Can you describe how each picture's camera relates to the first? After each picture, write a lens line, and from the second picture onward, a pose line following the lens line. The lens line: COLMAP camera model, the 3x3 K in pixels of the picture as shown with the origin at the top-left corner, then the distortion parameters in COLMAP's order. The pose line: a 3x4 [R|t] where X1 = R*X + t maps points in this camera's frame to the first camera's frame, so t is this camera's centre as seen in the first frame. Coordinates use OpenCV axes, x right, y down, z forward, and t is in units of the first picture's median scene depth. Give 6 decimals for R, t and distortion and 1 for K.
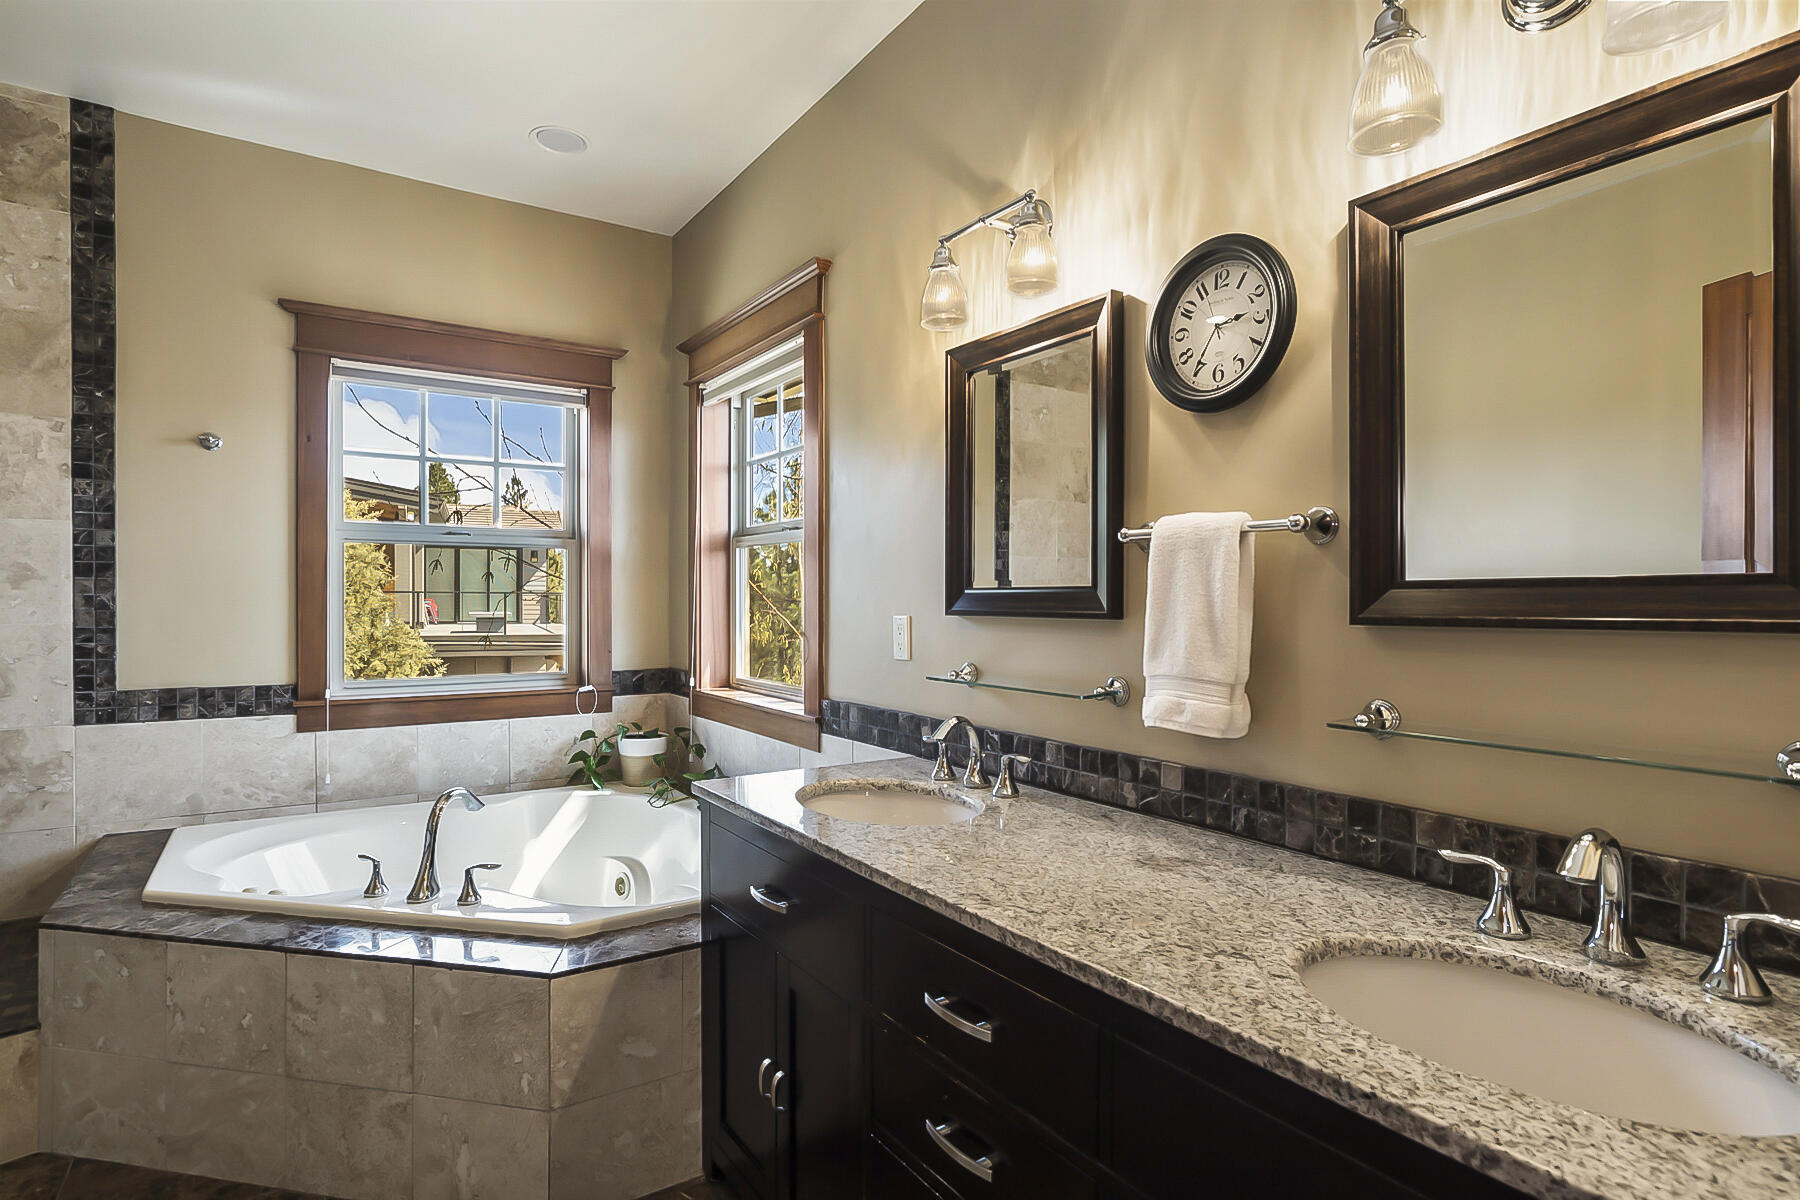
lens RADIAL K [[915.2, 0, 906.0], [0, 915.2, 601.0], [0, 0, 1]] dist [-0.017641, 0.004749]
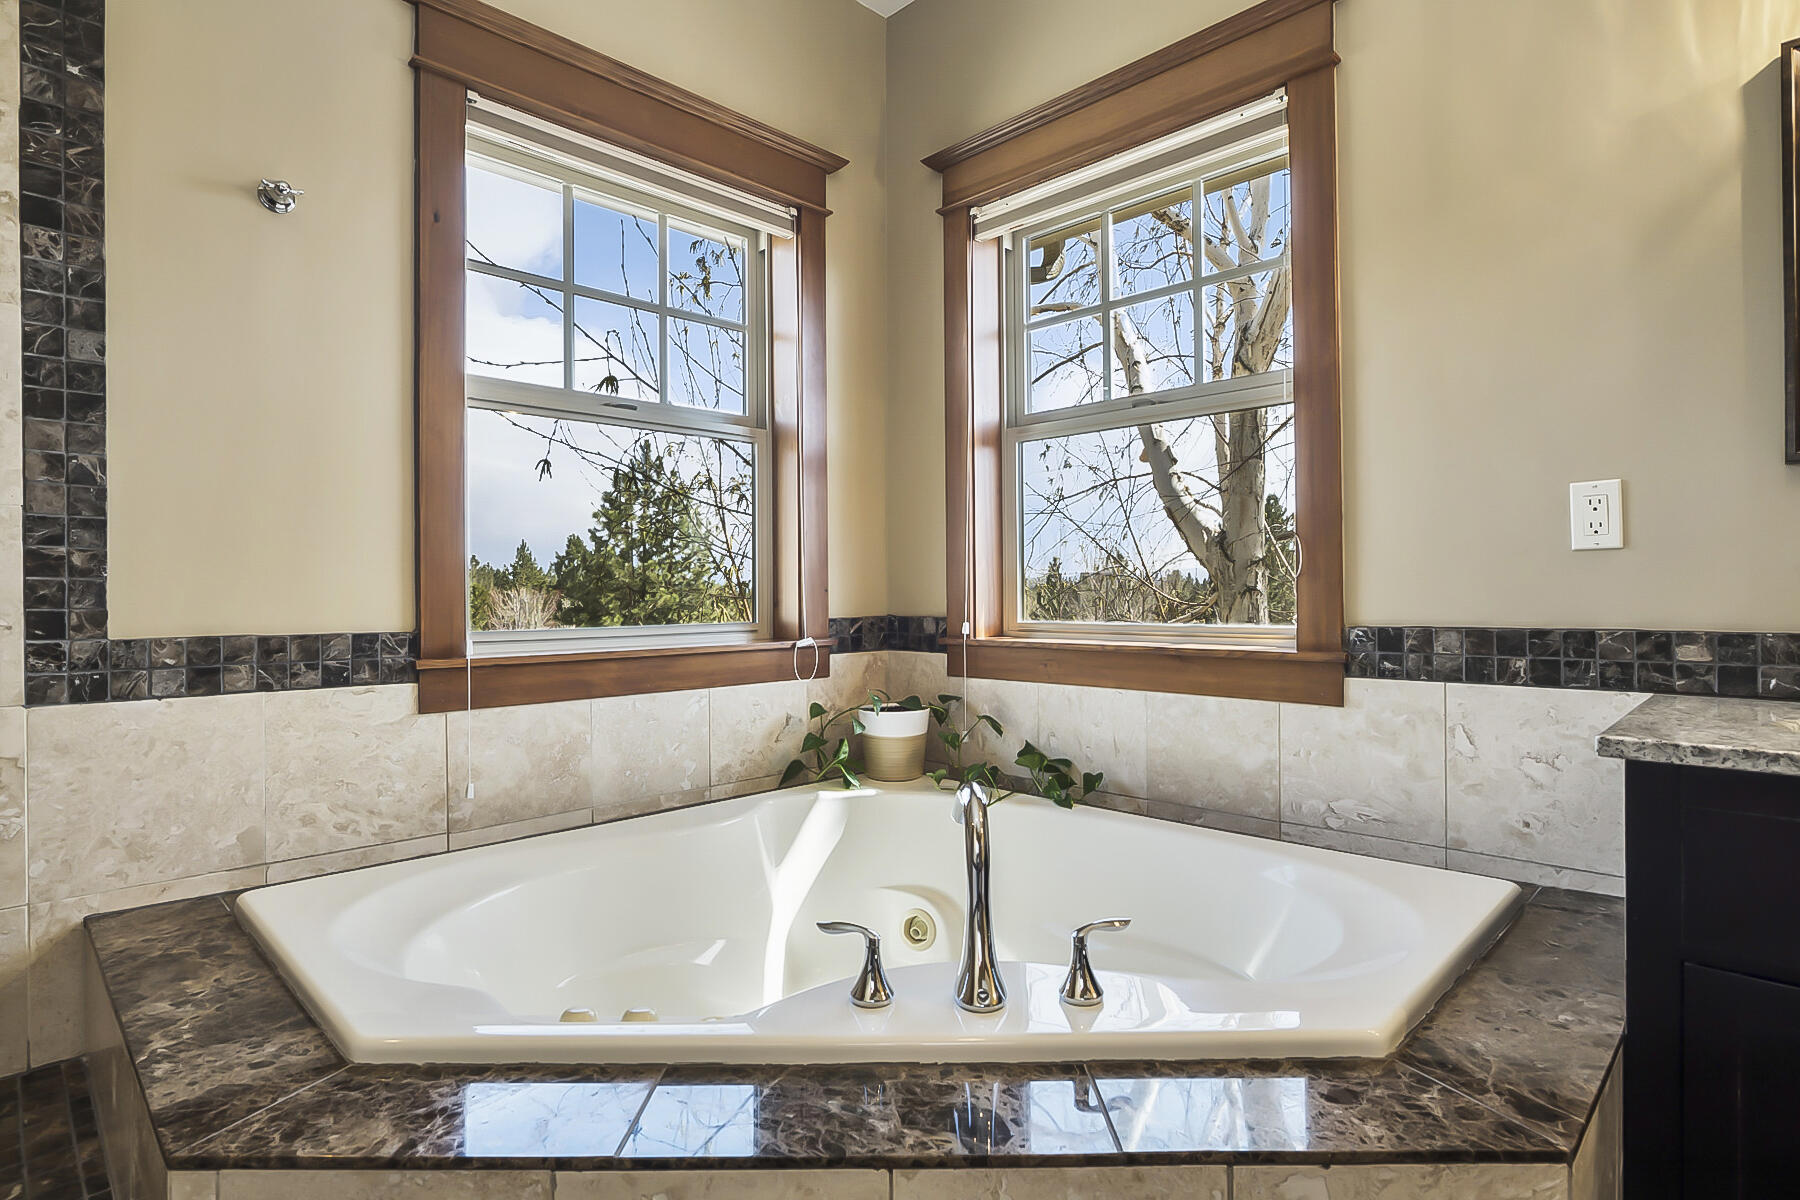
lens RADIAL K [[915.2, 0, 894.2], [0, 915.2, 594.3], [0, 0, 1]] dist [-0.017641, 0.004749]
pose [[0.980619, -0.009201, 0.195710, -0.504375], [0.010311, 0.999936, -0.004655, 0.076428], [-0.195655, 0.006583, 0.980651, 0.377893]]
